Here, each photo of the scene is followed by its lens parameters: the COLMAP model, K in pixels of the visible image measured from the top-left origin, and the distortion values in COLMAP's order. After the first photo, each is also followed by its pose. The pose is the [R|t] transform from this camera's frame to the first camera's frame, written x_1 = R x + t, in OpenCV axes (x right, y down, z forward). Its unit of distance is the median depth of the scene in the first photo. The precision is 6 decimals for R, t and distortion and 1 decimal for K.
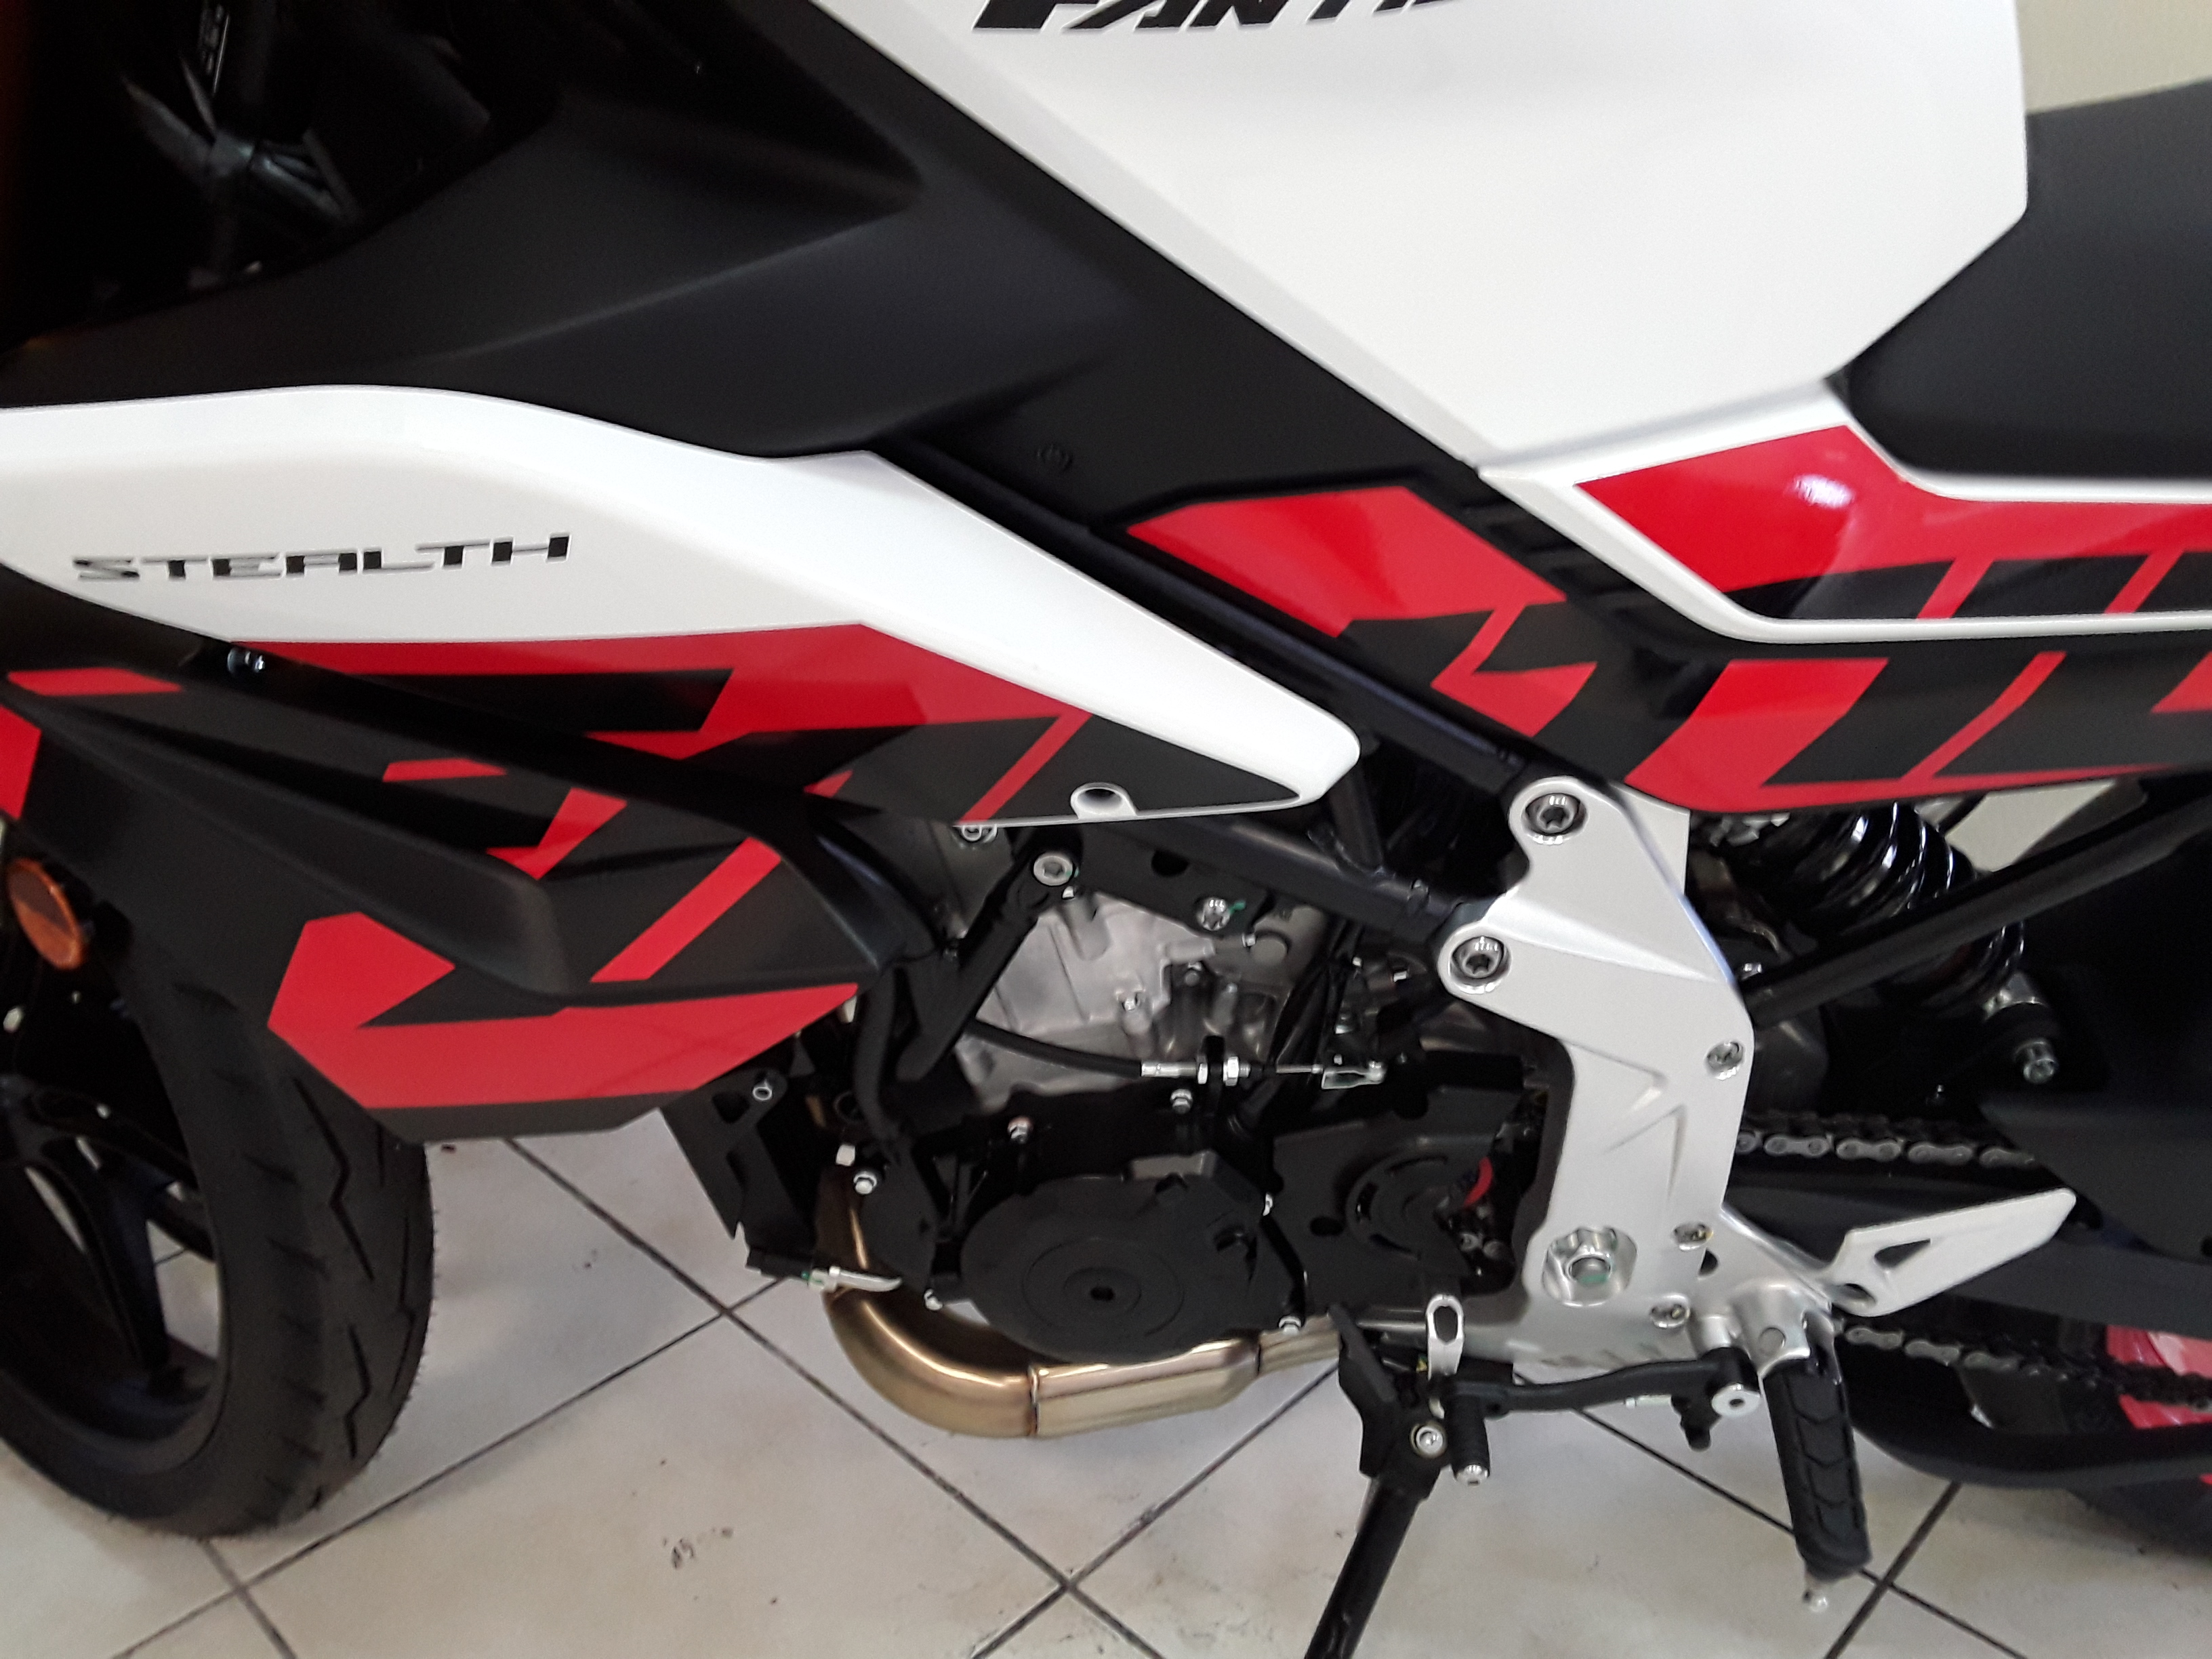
lens RADIAL K [[1773.7, 0, 1106.0], [0, 1773.7, 829.5], [0, 0, 1]] dist [0.145927, -0.241318]
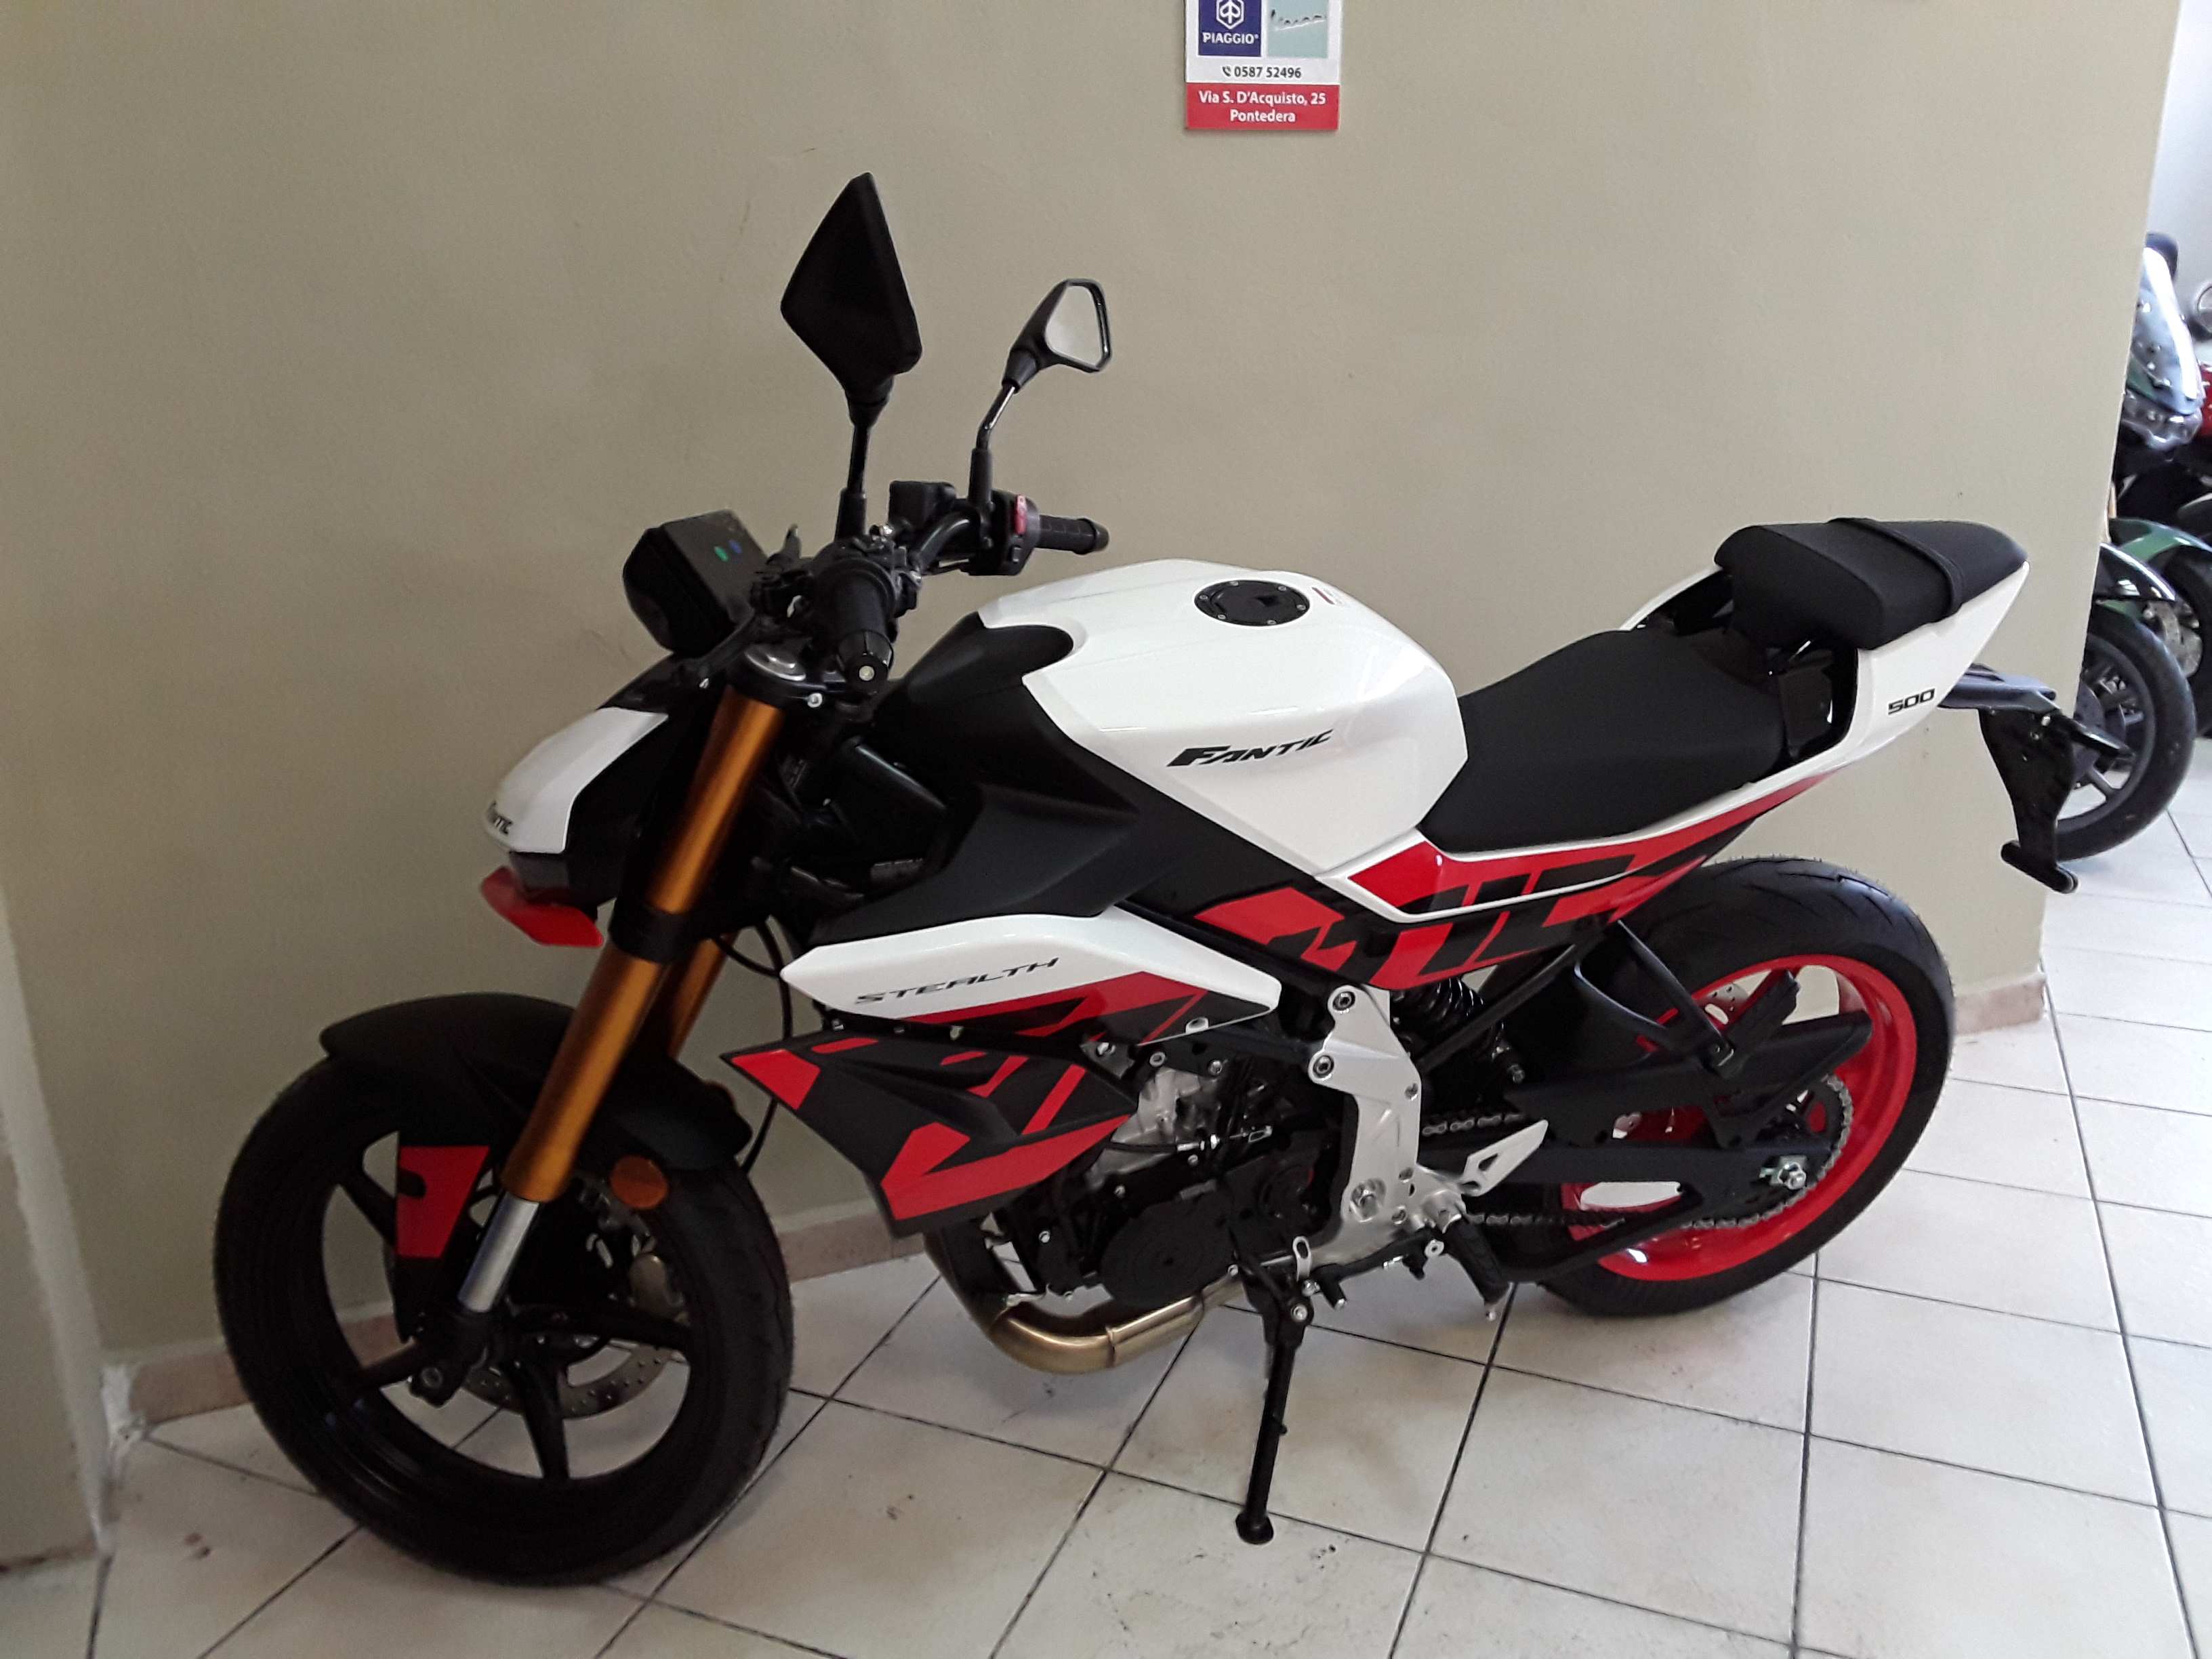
lens RADIAL K [[1773.7, 0, 1106.0], [0, 1773.7, 829.5], [0, 0, 1]] dist [0.145927, -0.241318]
pose [[0.929608, -0.133361, 0.343575, -0.784759], [0.175975, 0.979717, -0.095851, -0.056090], [-0.323824, 0.149564, 0.934221, -1.108665]]
